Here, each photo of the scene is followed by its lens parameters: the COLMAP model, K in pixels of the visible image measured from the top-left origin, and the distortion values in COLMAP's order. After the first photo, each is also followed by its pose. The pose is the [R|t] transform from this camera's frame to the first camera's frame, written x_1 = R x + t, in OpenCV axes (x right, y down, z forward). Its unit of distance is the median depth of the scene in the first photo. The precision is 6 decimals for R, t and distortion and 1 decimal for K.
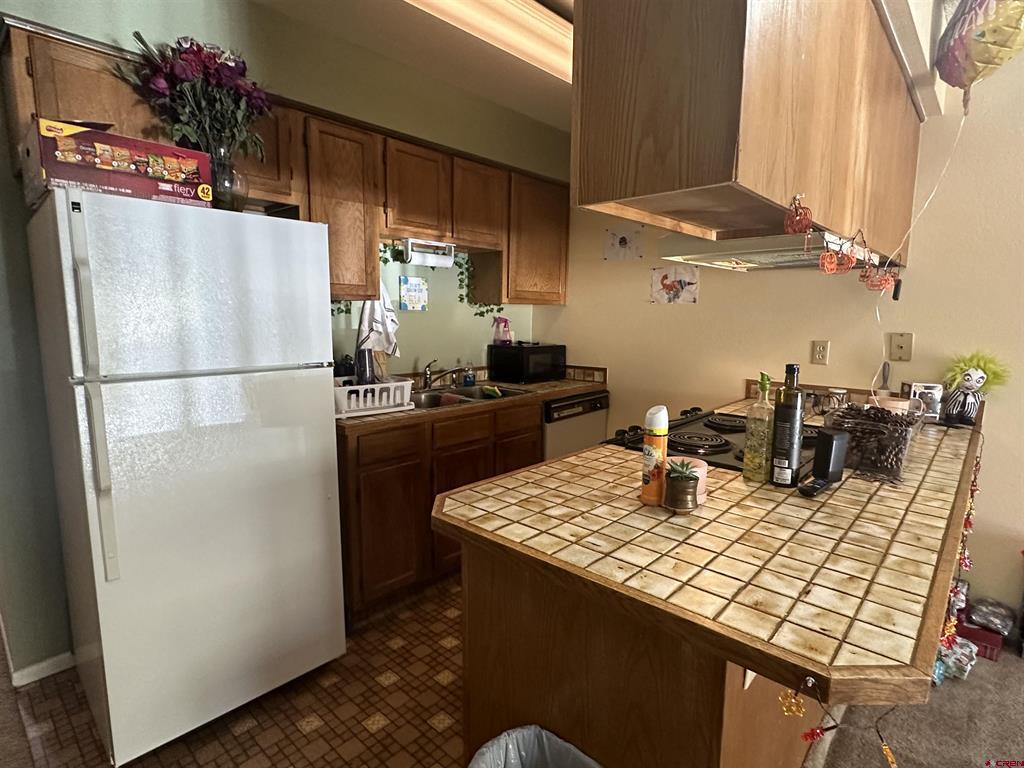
lens RADIAL K [[532.3, 0, 507.3], [0, 532.3, 381.5], [0, 0, 1]] dist [0.000705, -0.003110]
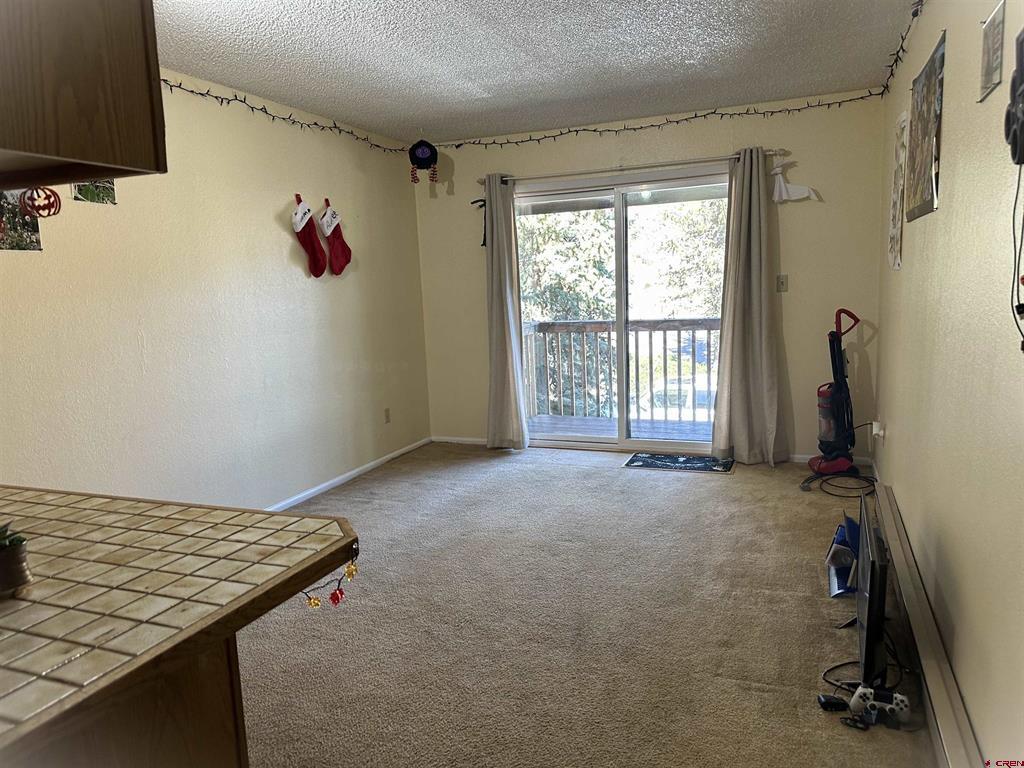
lens RADIAL K [[726.8, 0, 517.6], [0, 726.8, 390.7], [0, 0, 1]] dist [0.045085, -0.034896]
pose [[-0.362008, -0.132646, 0.922689, -0.823249], [0.156531, 0.967119, 0.200446, -0.110148], [-0.918939, 0.216993, -0.329341, 0.678887]]
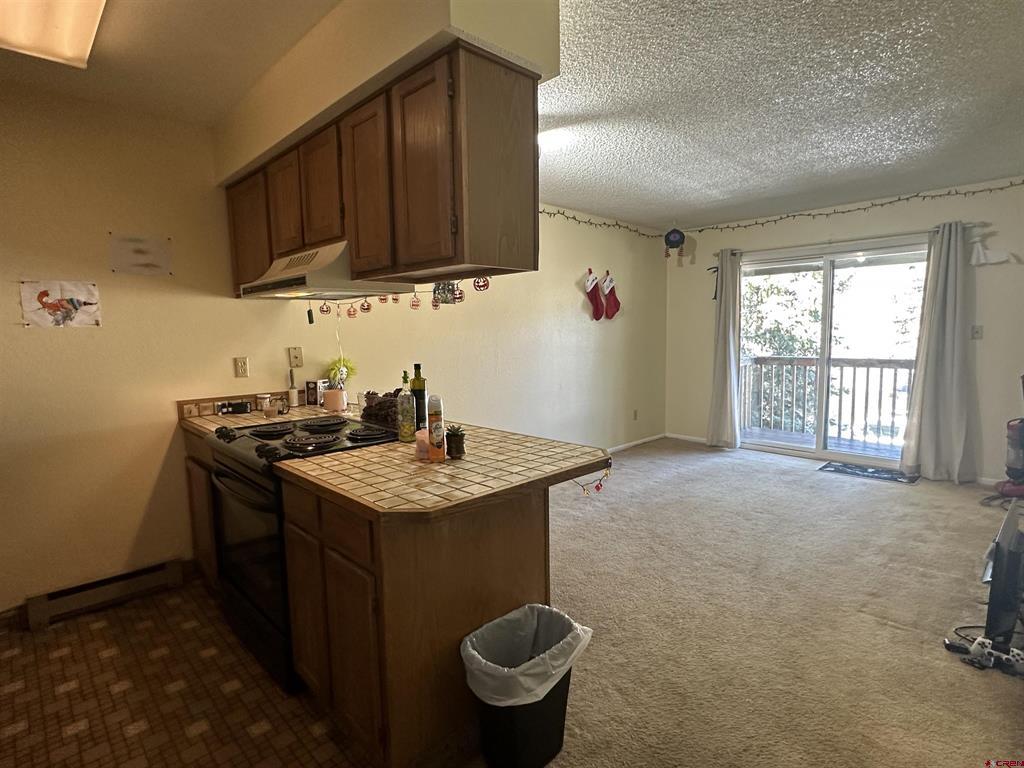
lens RADIAL K [[532.3, 0, 509.5], [0, 532.3, 387.9], [0, 0, 1]] dist [0.000705, -0.003110]
pose [[0.052199, -0.116191, 0.991854, -1.282121], [0.145939, 0.983433, 0.107524, -0.111841], [-0.987916, 0.139137, 0.068291, 0.748120]]
